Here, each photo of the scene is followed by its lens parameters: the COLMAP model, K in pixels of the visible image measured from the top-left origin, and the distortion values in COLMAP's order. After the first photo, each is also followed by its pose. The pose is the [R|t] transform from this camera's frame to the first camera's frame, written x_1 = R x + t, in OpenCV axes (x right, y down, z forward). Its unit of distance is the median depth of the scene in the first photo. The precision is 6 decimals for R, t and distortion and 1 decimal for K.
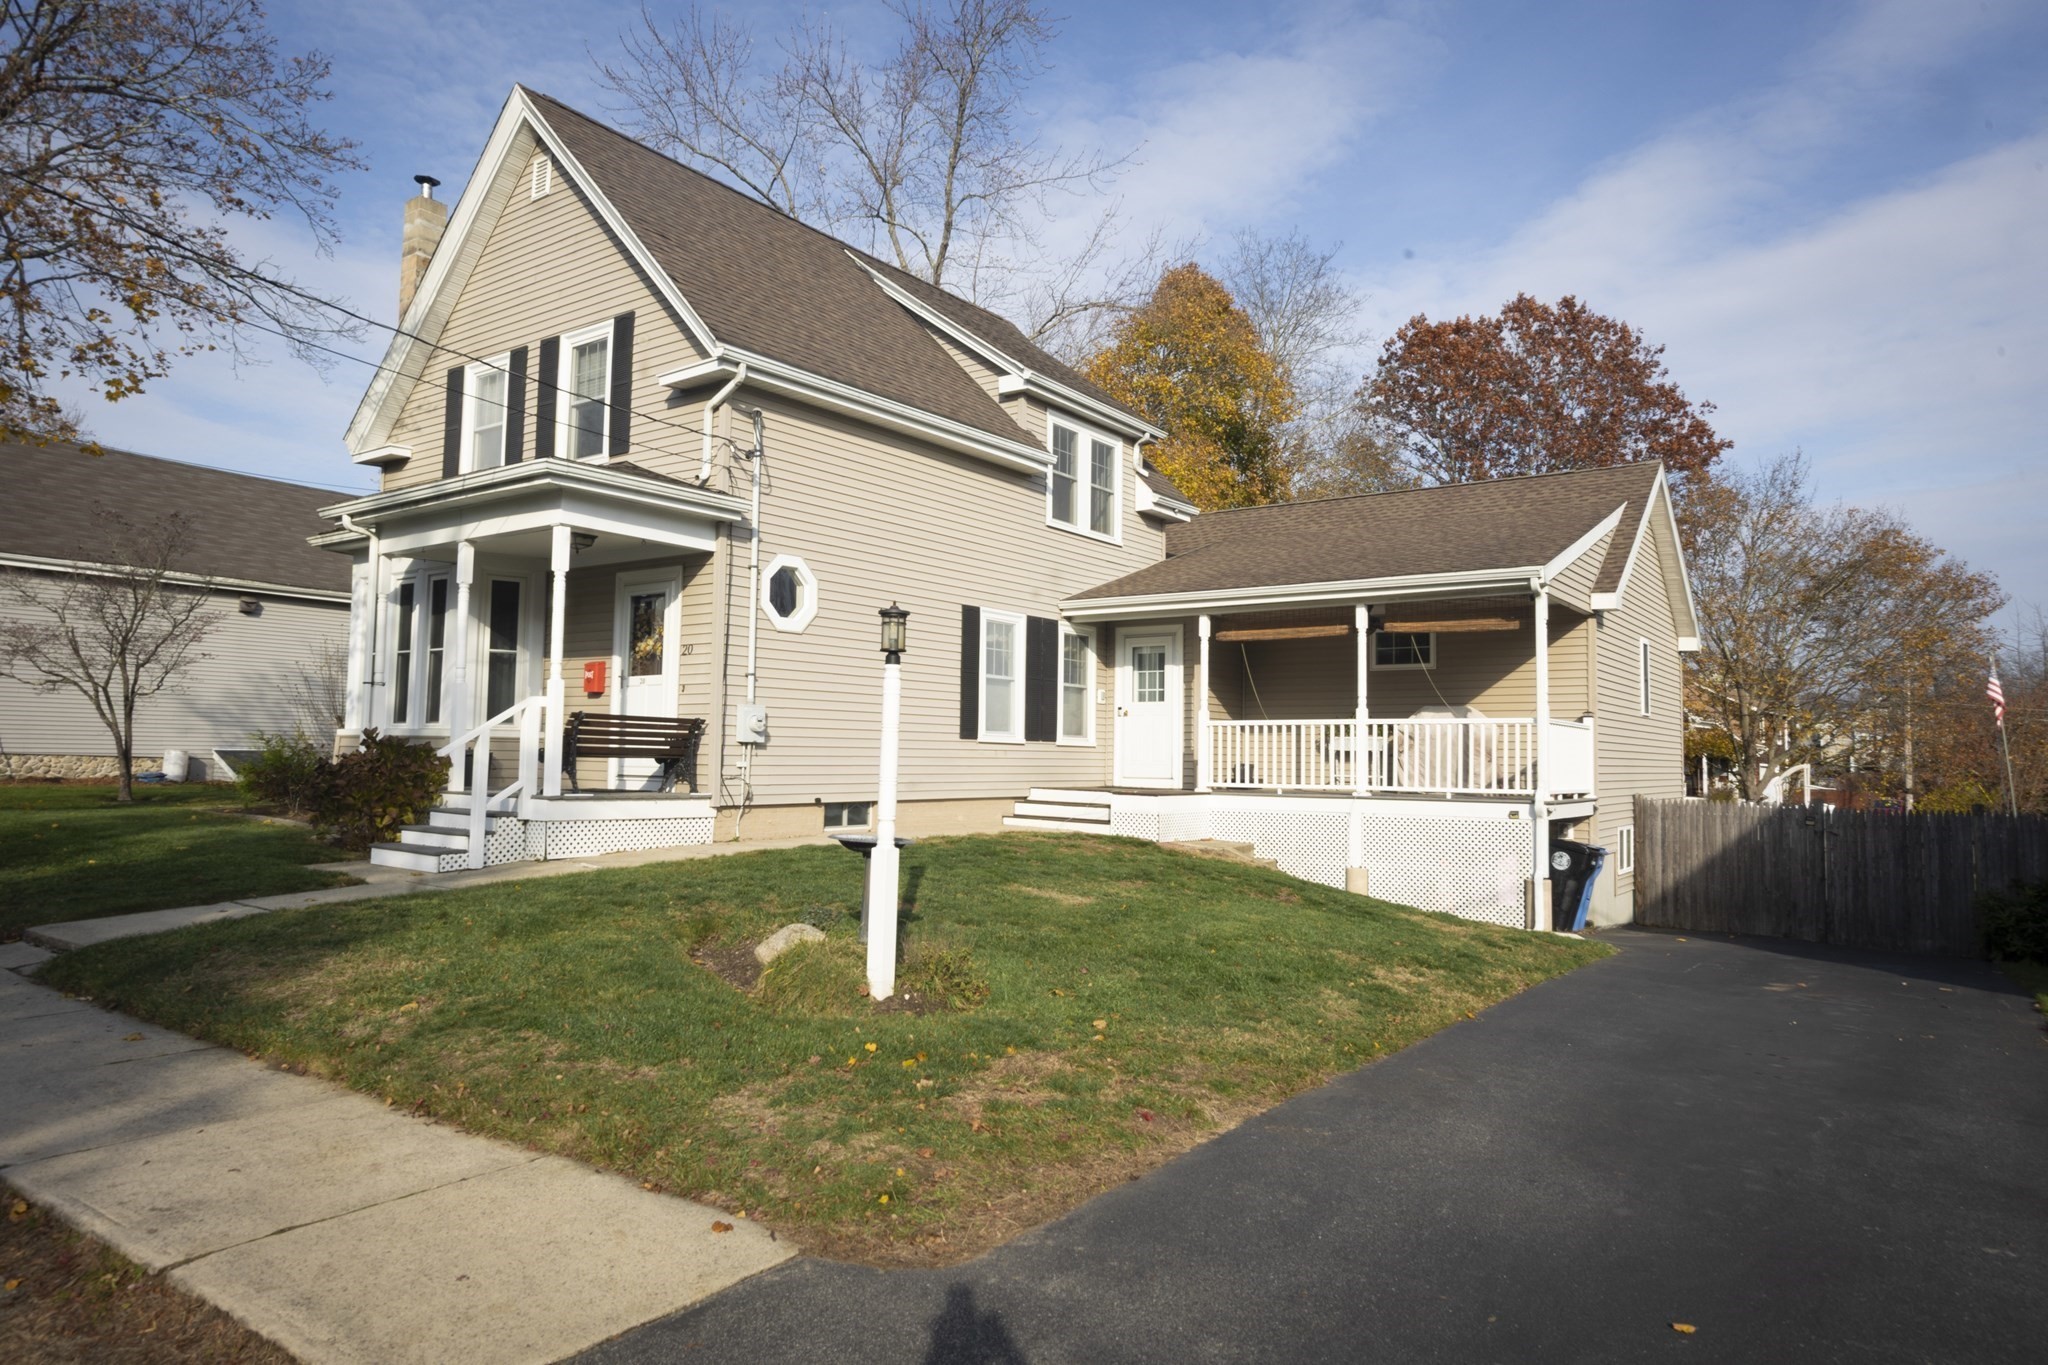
lens RADIAL K [[1244.4, 0, 1022.2], [0, 1244.4, 675.8], [0, 0, 1]] dist [-0.002359, -0.001107]
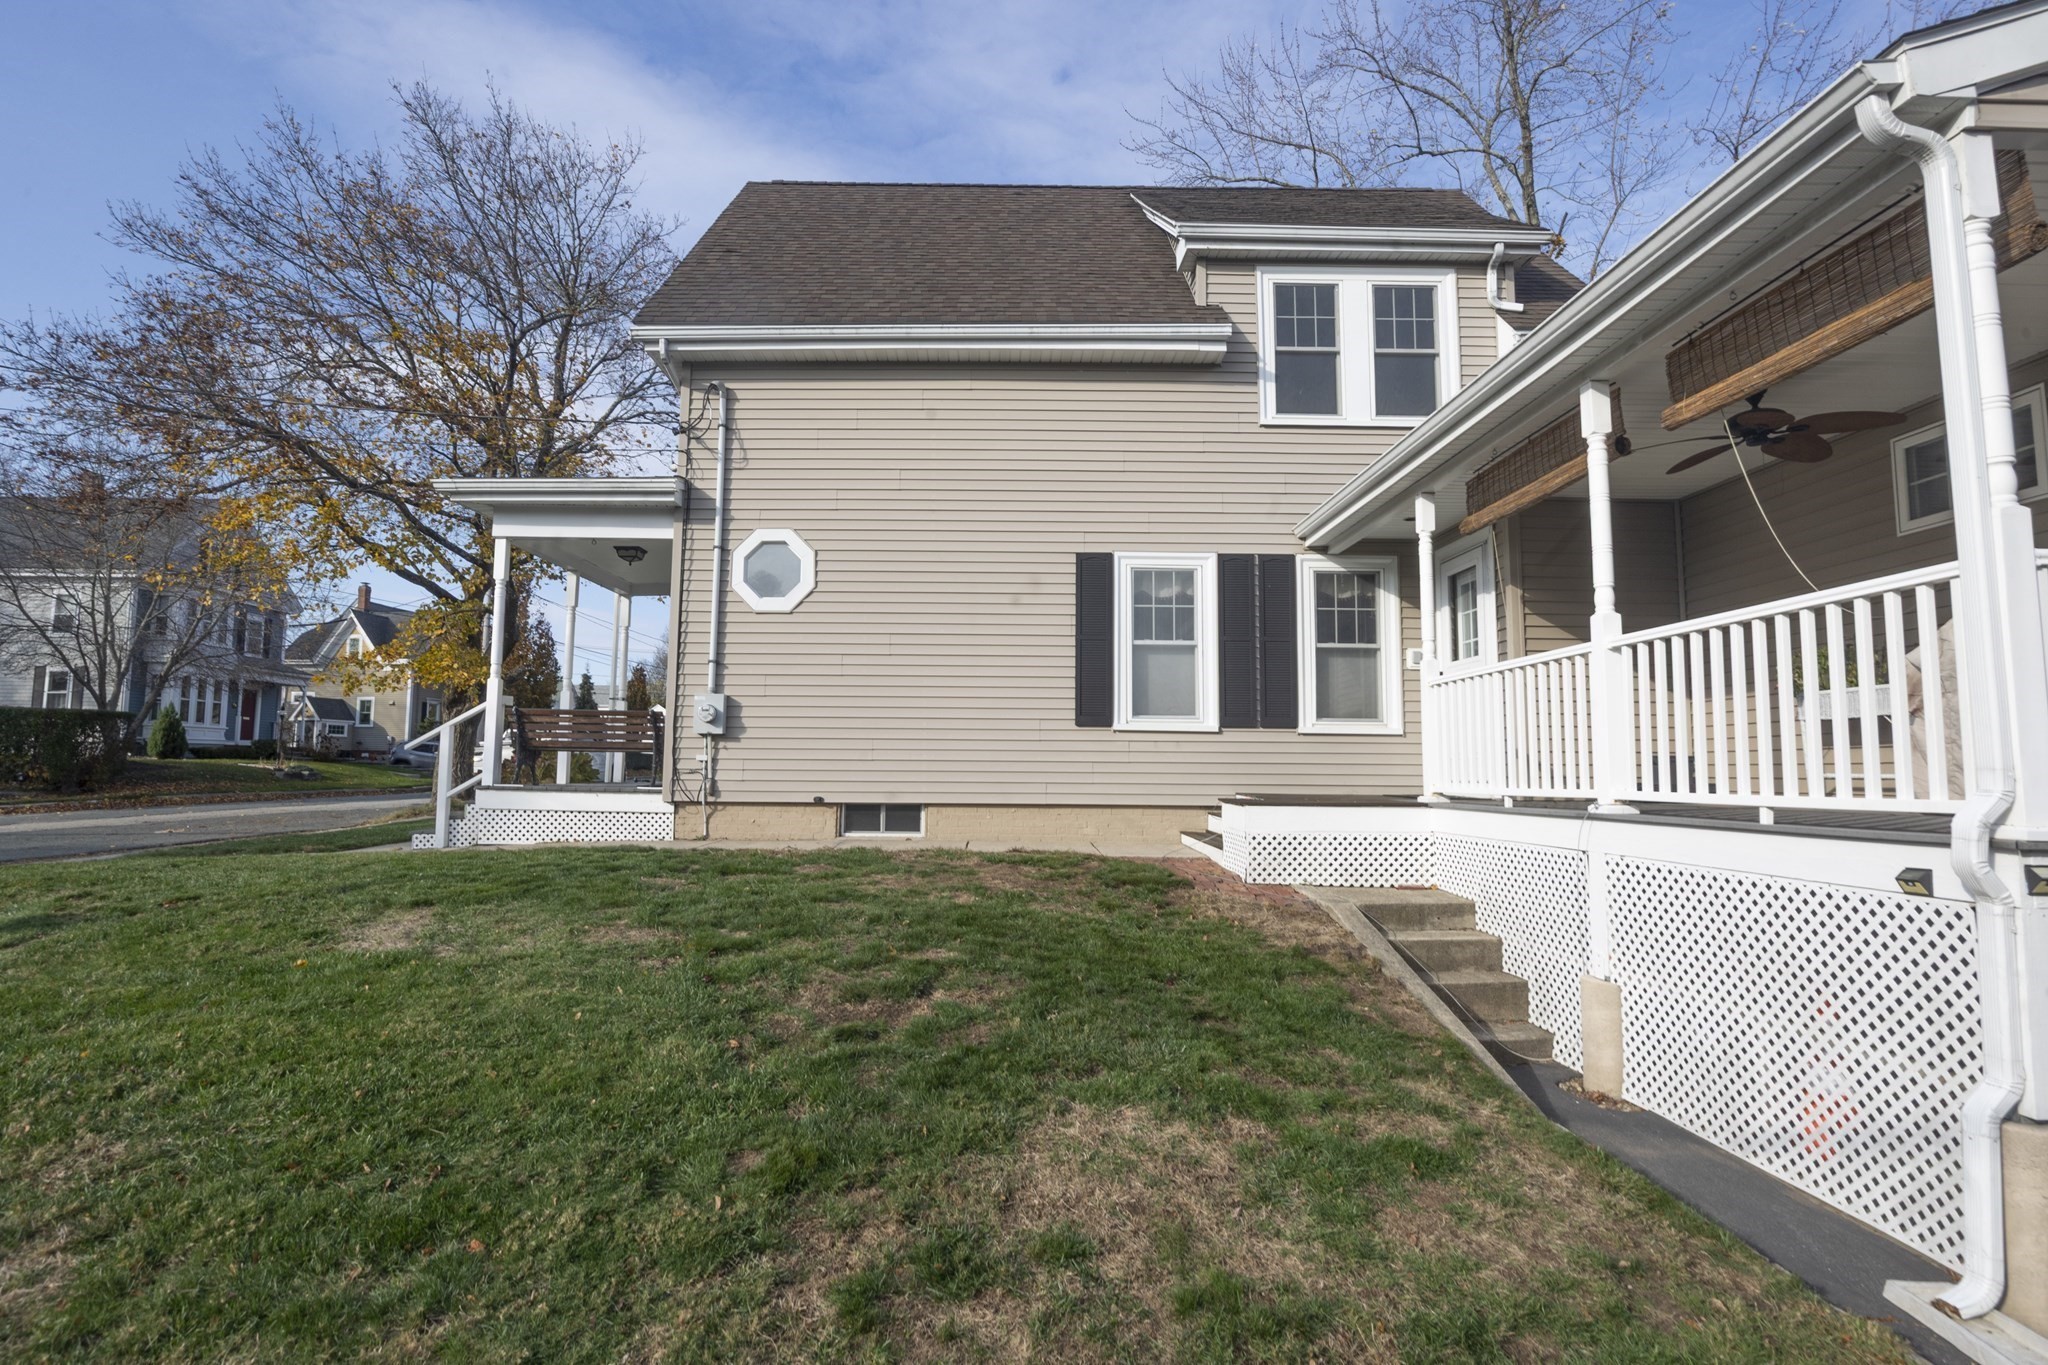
lens RADIAL K [[974.2, 0, 1017.2], [0, 974.2, 686.2], [0, 0, 1]] dist [-0.005117, -0.000092]
pose [[0.599606, -0.079125, -0.796374, 0.388204], [0.052893, 0.996843, -0.059219, 0.056719], [0.798546, -0.006614, 0.601898, 0.580641]]
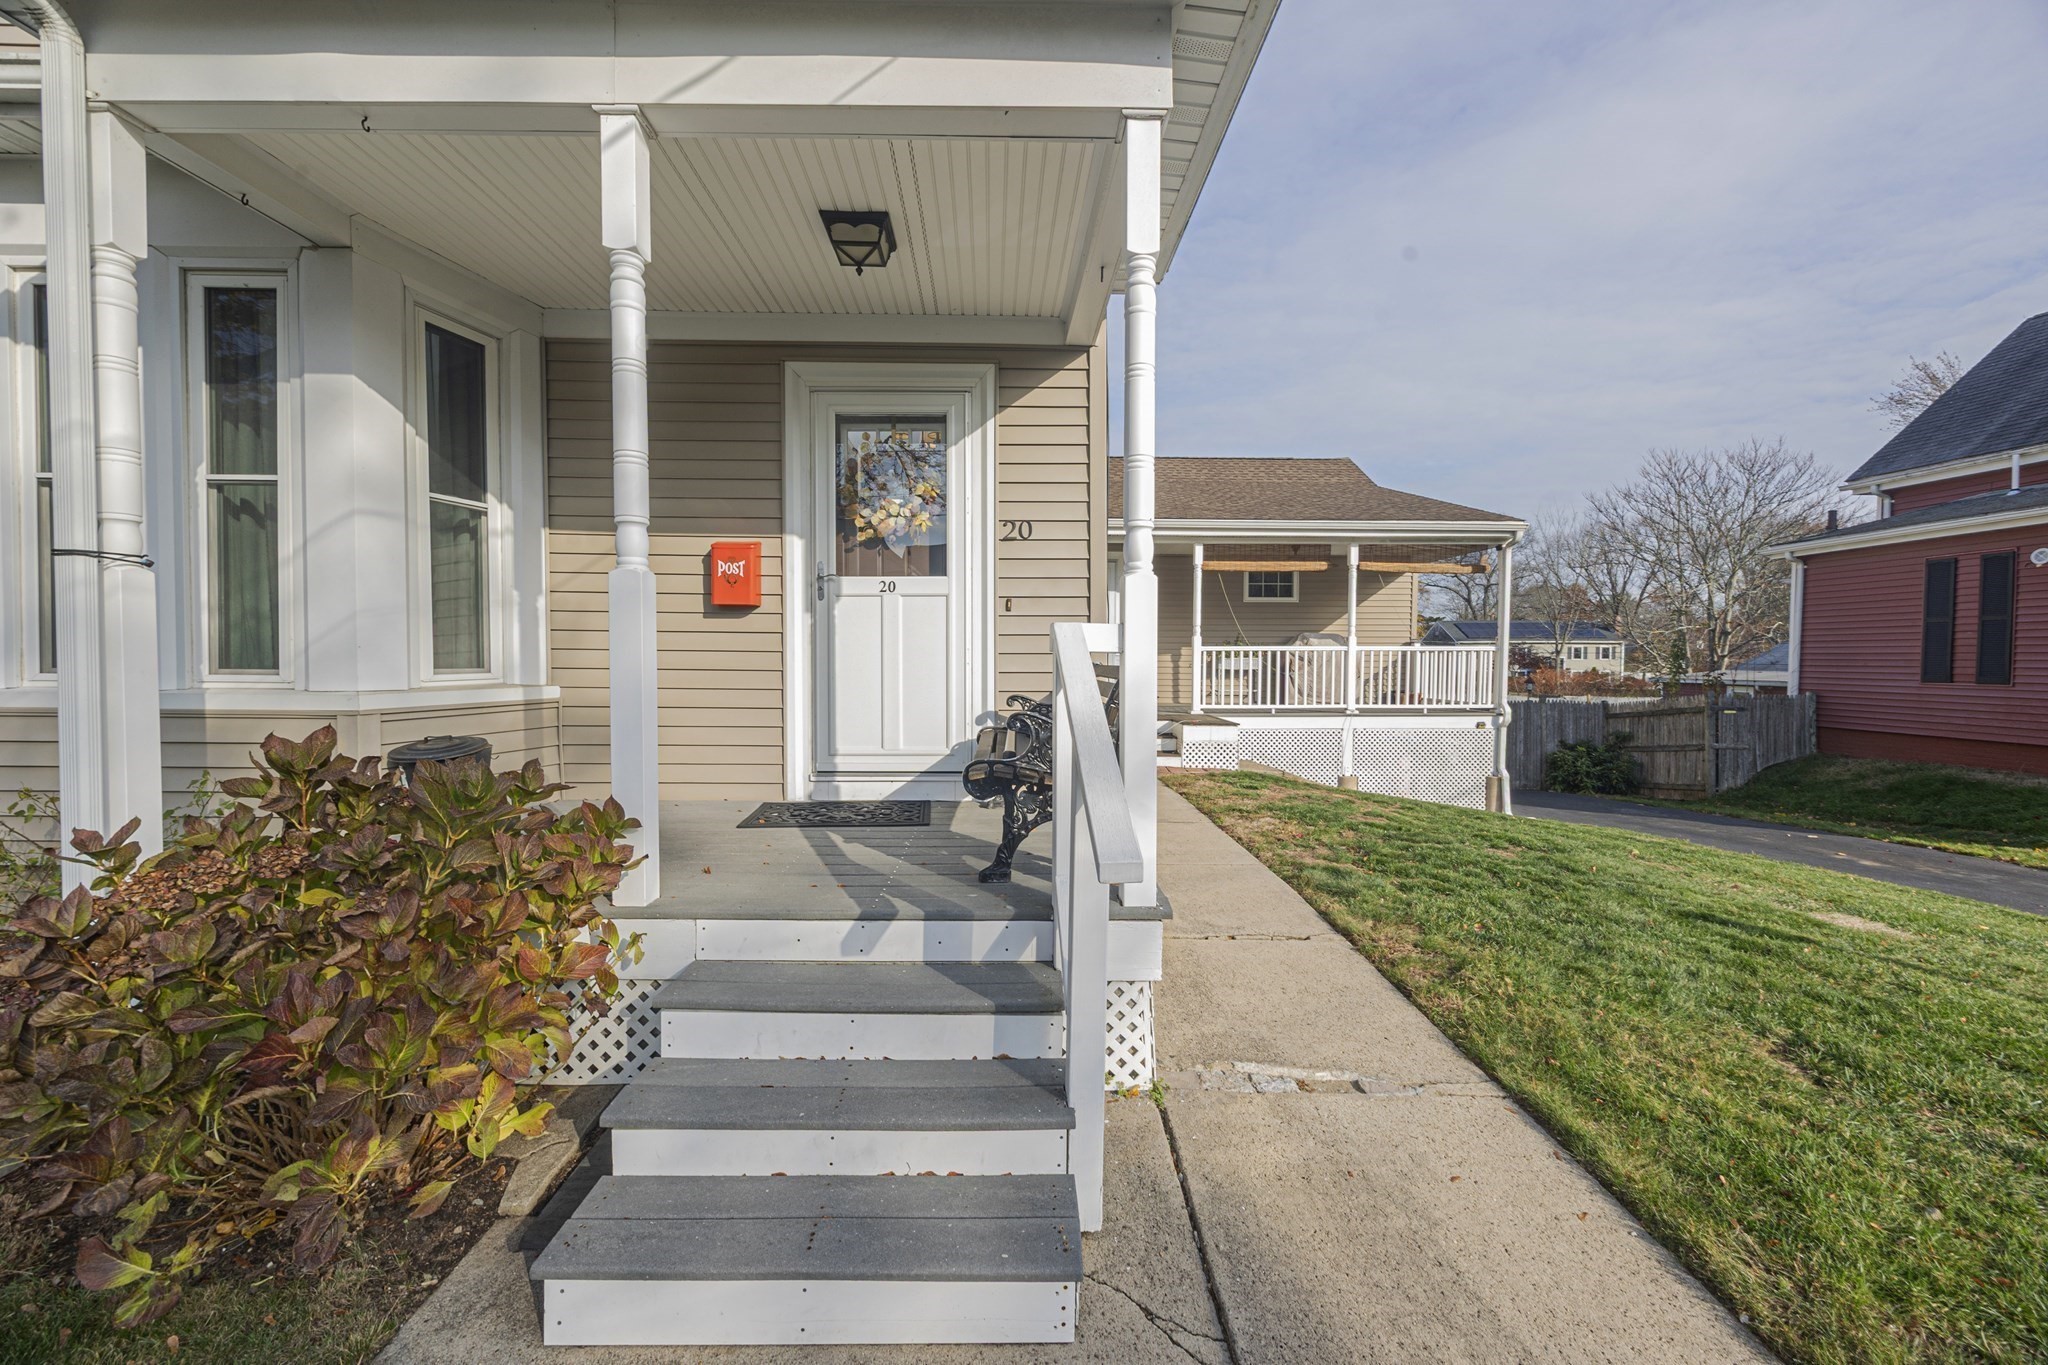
lens RADIAL K [[782.6, 0, 1022.4], [0, 782.6, 680.4], [0, 0, 1]] dist [-0.000017, -0.000259]
pose [[0.793430, -0.032291, 0.607805, -0.366213], [-0.029696, 0.995349, 0.091646, 0.008929], [-0.607937, -0.090764, 0.788780, 0.570549]]
